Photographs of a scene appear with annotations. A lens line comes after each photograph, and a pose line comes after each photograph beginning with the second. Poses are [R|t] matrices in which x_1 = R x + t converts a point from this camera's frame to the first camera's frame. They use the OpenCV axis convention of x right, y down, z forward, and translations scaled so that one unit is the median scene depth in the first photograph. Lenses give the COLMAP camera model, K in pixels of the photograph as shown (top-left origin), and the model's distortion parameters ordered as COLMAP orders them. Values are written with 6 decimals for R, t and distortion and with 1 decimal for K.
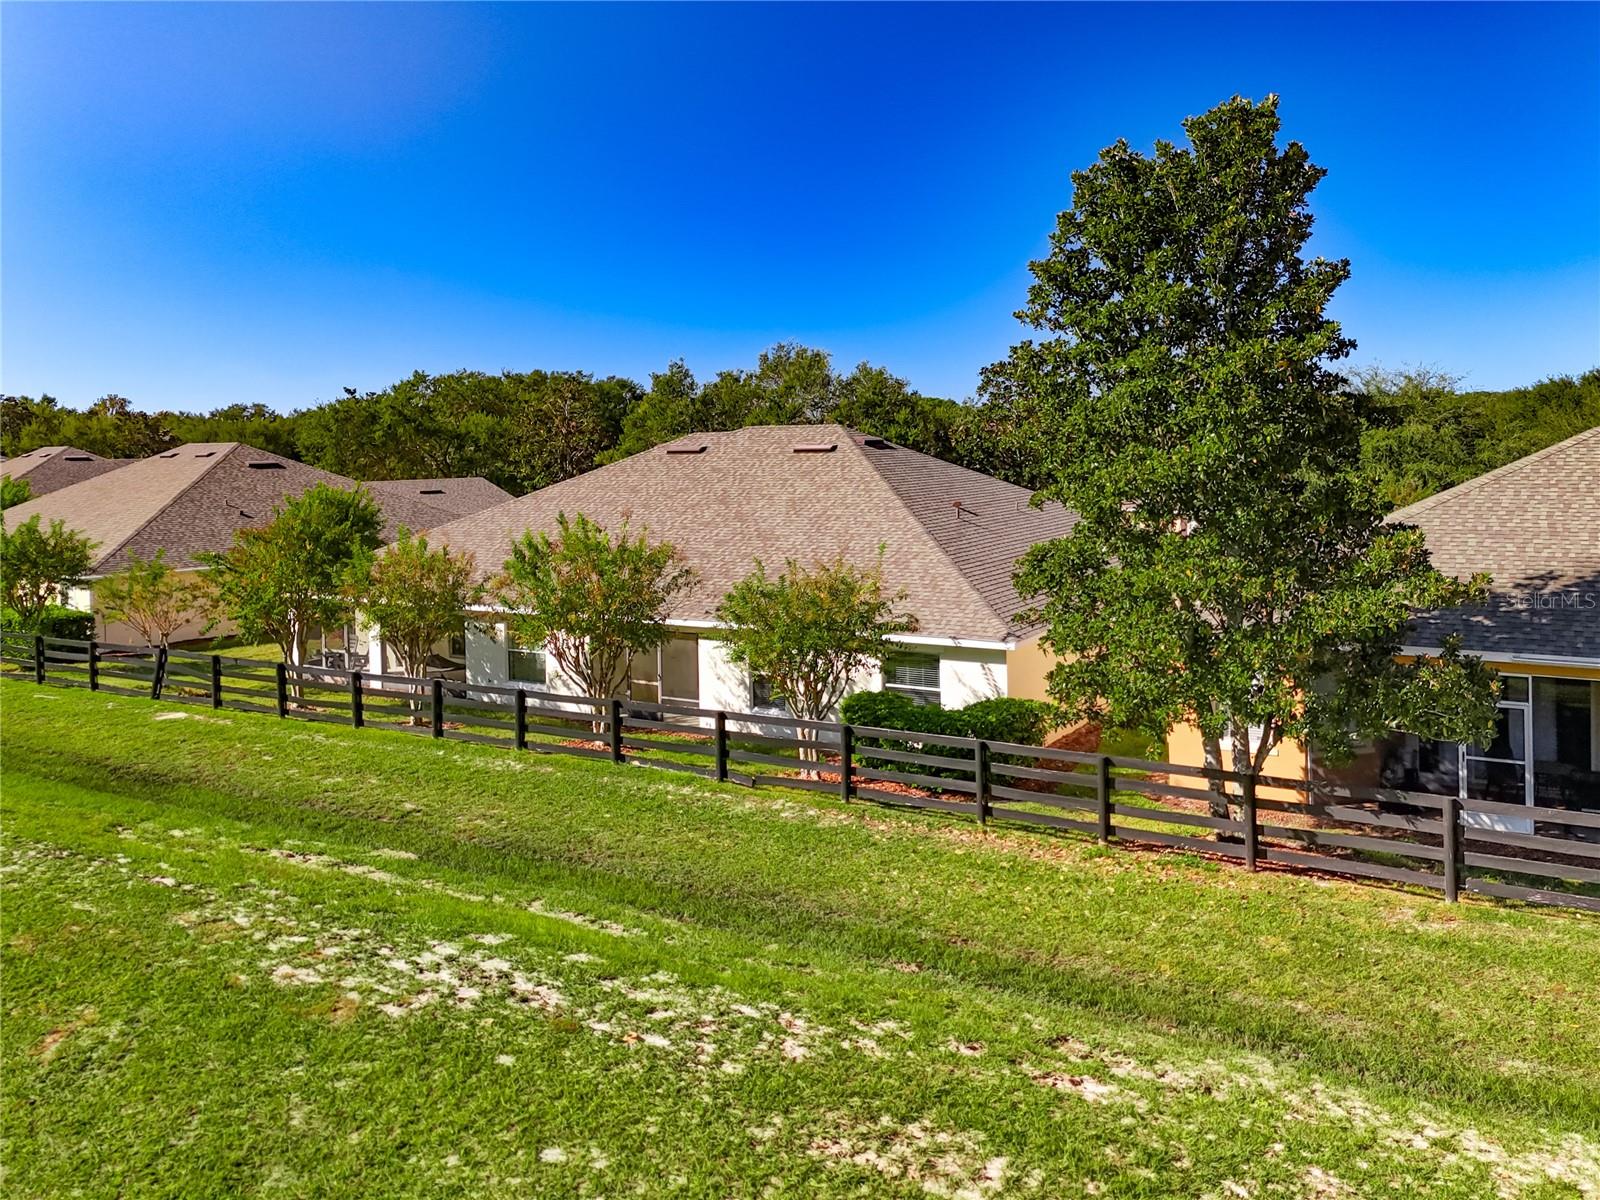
lens RADIAL K [[1141.8, 0, 800.0], [0, 1141.8, 600.0], [0, 0, 1]] dist [0.002993, 0.001828]
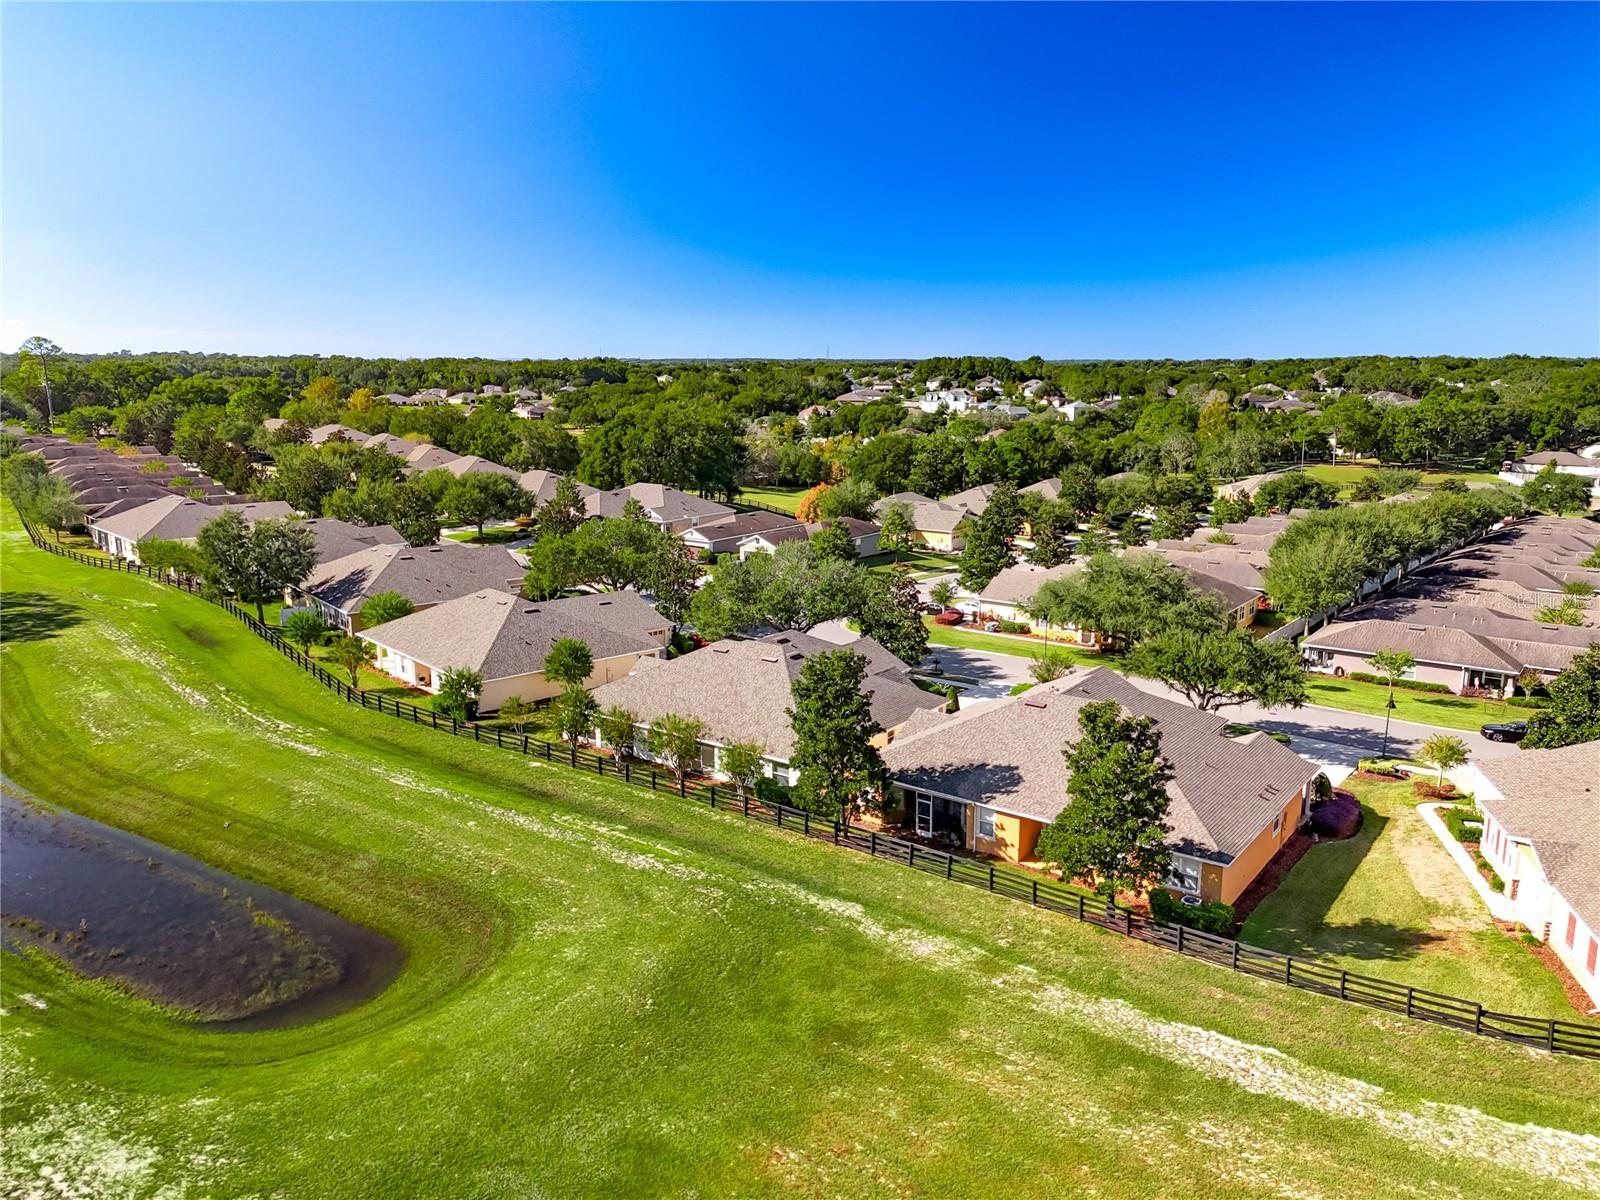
lens RADIAL K [[1141.8, 0, 800.0], [0, 1141.8, 600.0], [0, 0, 1]] dist [0.002993, 0.001828]
pose [[0.994357, 0.038589, -0.098820, 0.532946], [-0.029436, 0.995281, 0.092463, -0.826079], [0.101922, -0.089033, 0.990800, -2.423531]]
